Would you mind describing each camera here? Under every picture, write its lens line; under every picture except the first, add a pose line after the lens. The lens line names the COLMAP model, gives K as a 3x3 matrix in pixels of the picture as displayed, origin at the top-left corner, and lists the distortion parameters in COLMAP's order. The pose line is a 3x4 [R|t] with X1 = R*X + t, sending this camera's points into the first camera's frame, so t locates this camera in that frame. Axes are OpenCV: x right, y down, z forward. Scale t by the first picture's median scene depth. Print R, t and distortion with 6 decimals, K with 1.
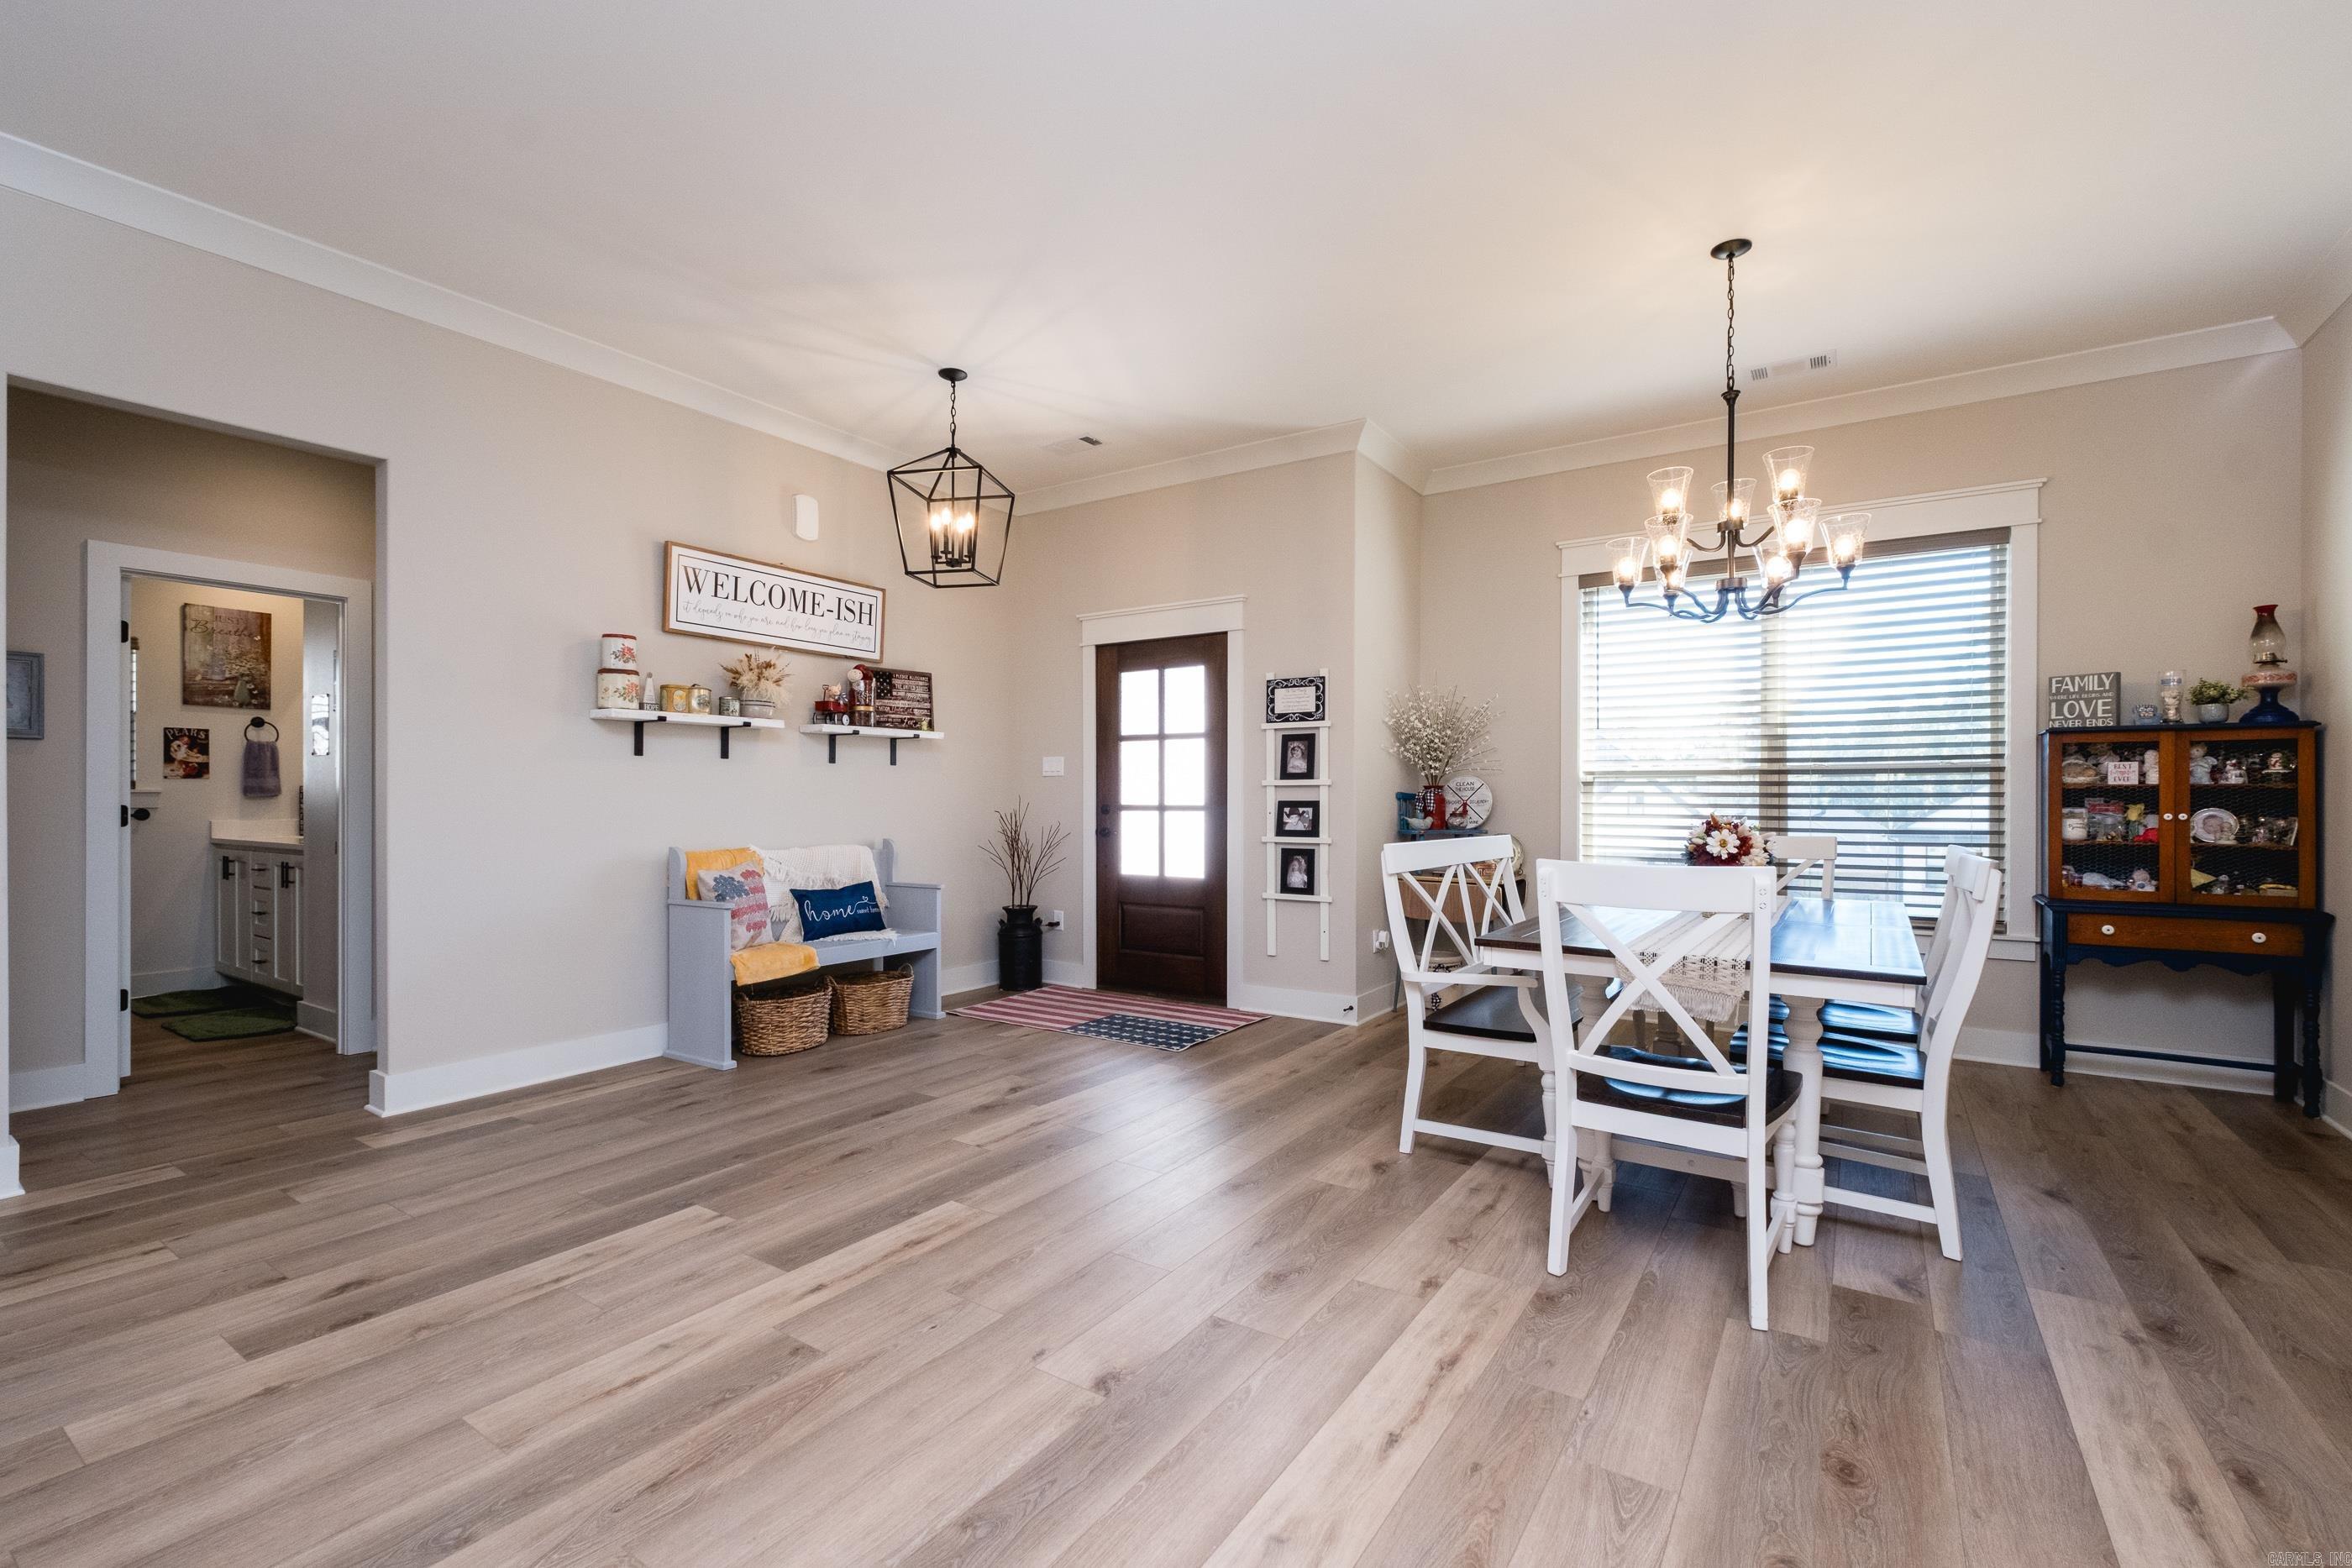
lens RADIAL K [[1030.7, 0, 1176.0], [0, 1030.7, 784.0], [0, 0, 1]] dist [0.001119, -0.000371]
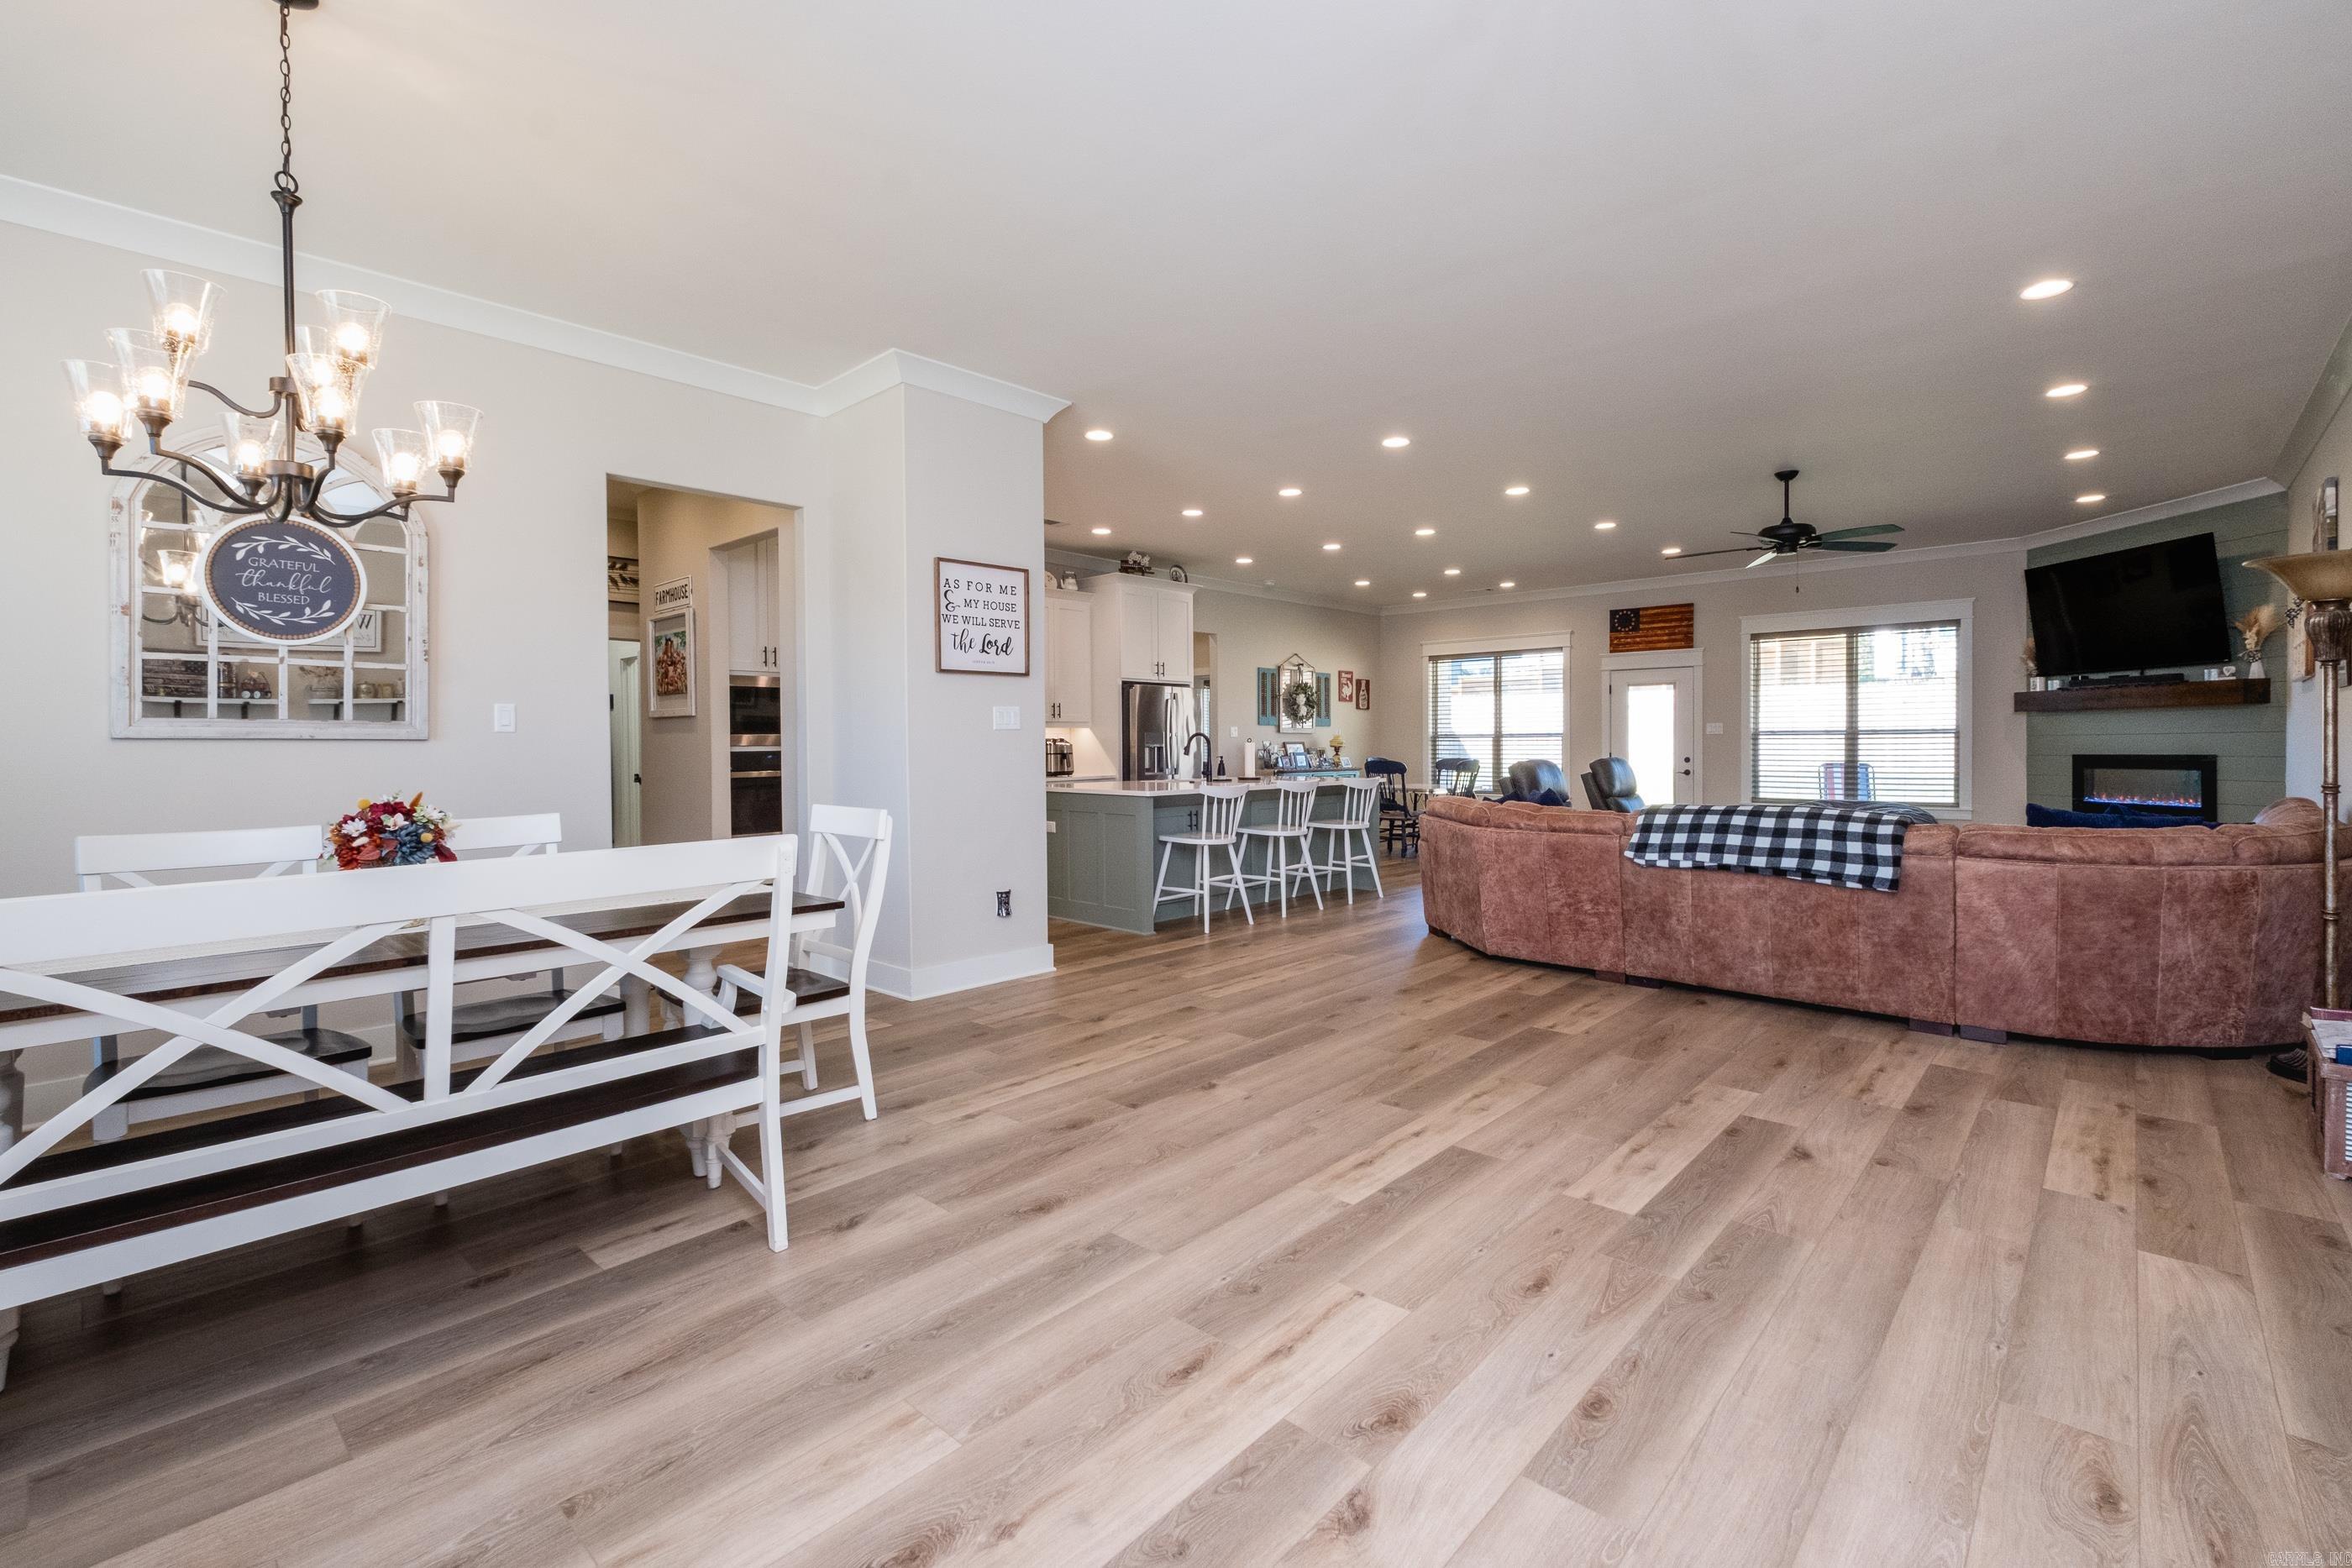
lens RADIAL K [[1047.3, 0, 1176.4], [0, 1047.3, 762.2], [0, 0, 1]] dist [-0.011835, -0.000637]
pose [[-0.987269, 0.004347, 0.159002, -0.118317], [0.005759, 0.999948, 0.008418, -0.001478], [-0.158957, 0.009227, -0.987242, 1.091797]]
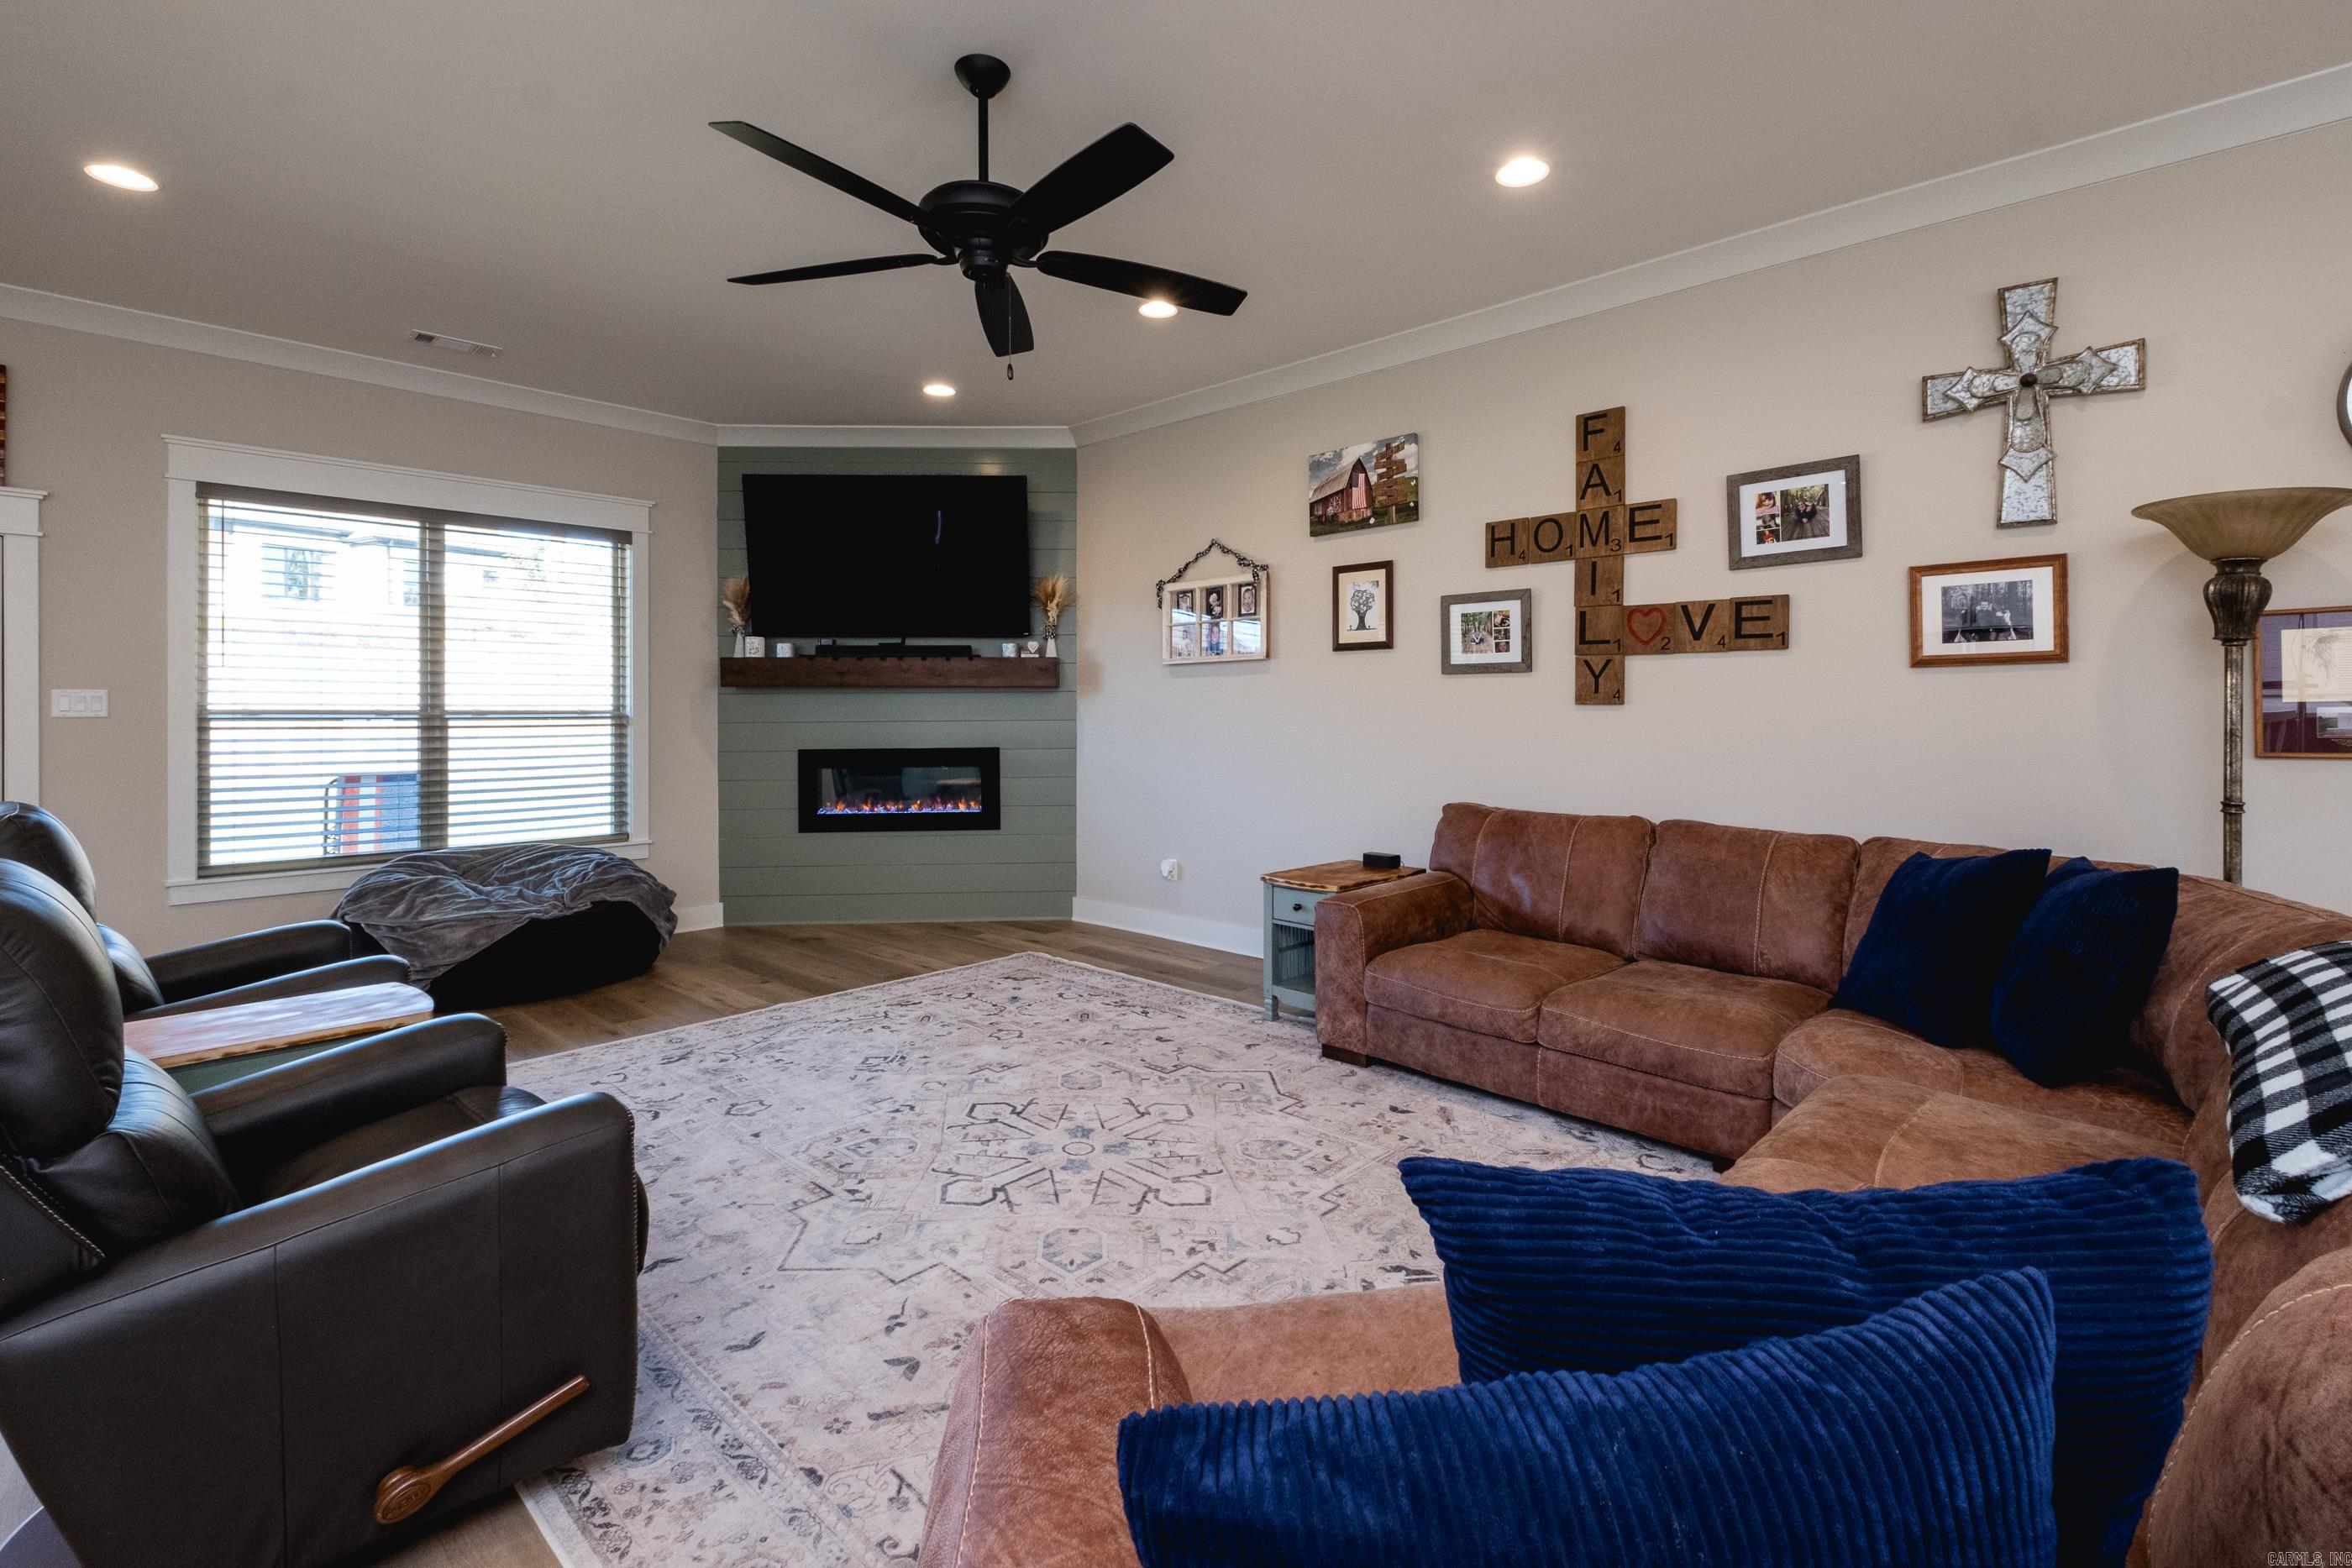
lens RADIAL K [[1036.4, 0, 1215.3], [0, 1036.4, 718.3], [0, 0, 1]] dist [0.007555, -0.000365]
pose [[-0.140747, 0.004089, -0.990037, -0.169199], [0.012023, 0.999925, 0.002420, -0.024388], [0.989973, -0.011563, -0.140786, -0.165203]]
